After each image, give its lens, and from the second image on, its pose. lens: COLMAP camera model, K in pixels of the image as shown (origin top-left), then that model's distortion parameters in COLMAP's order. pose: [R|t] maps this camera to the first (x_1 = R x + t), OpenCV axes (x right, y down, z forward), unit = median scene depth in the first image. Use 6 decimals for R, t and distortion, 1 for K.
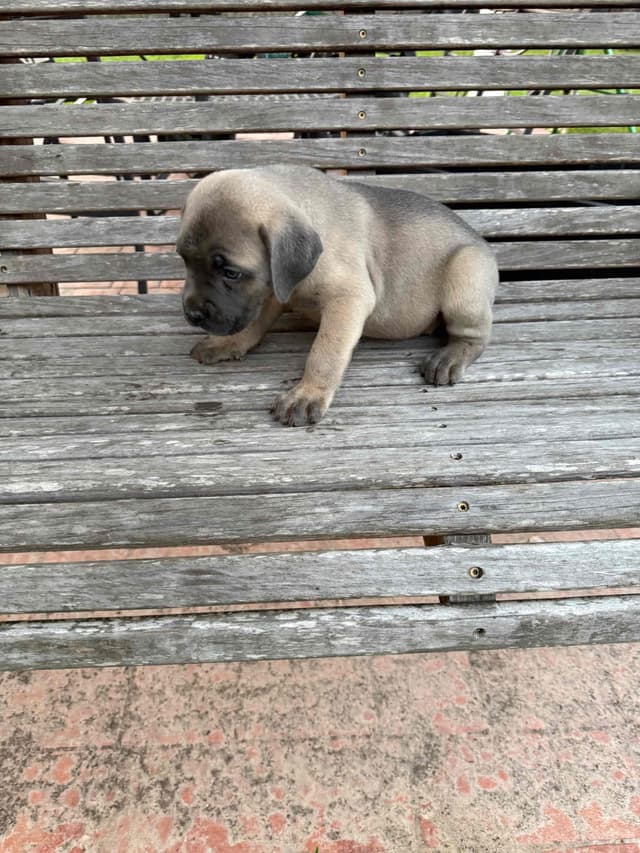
lens RADIAL K [[616.1, 0, 314.2], [0, 616.1, 425.3], [0, 0, 1]] dist [0.003695, -0.024086]
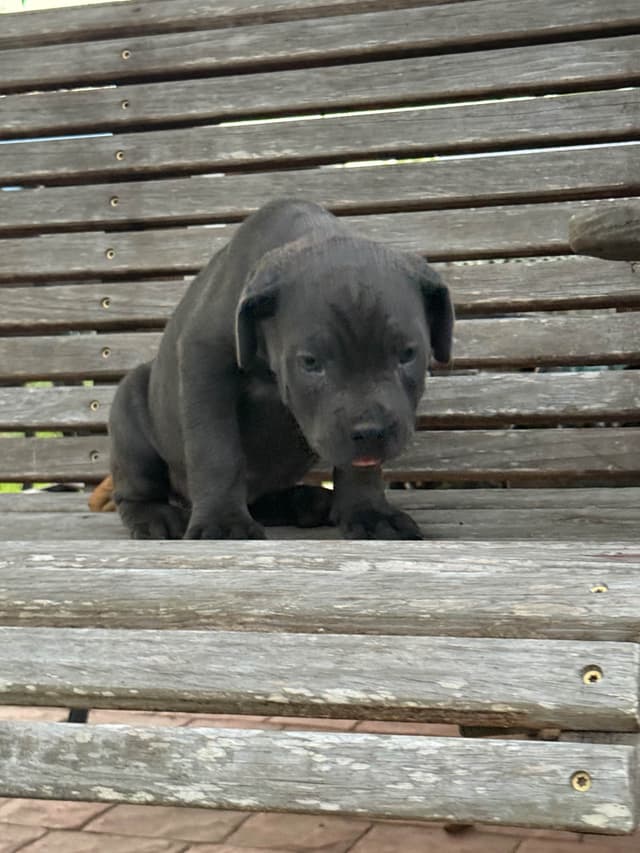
lens RADIAL K [[1589.0, 0, 321.8], [0, 1589.0, 425.8], [0, 0, 1]] dist [0.150346, -0.106958]
pose [[0.923440, -0.001602, -0.383740, 1.037393], [-0.203443, 0.845851, -0.493100, 0.514624], [0.325377, 0.533417, 0.780766, -0.217489]]
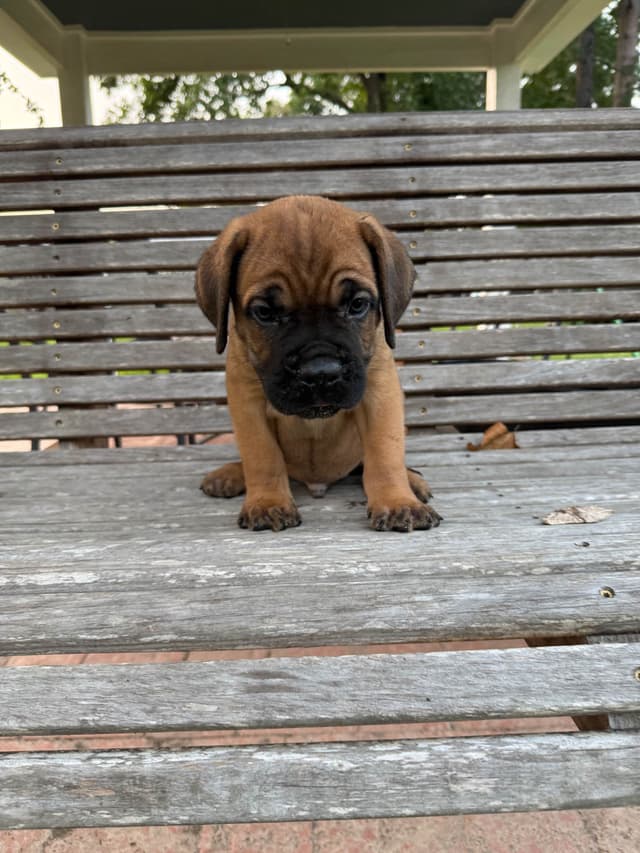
lens RADIAL K [[621.4, 0, 315.7], [0, 621.4, 427.5], [0, 0, 1]] dist [-0.023171, 0.001520]
pose [[0.998936, -0.018185, -0.042376, -0.058203], [-0.000537, 0.914308, -0.405019, 0.173809], [0.046110, 0.404611, 0.913326, 0.129084]]
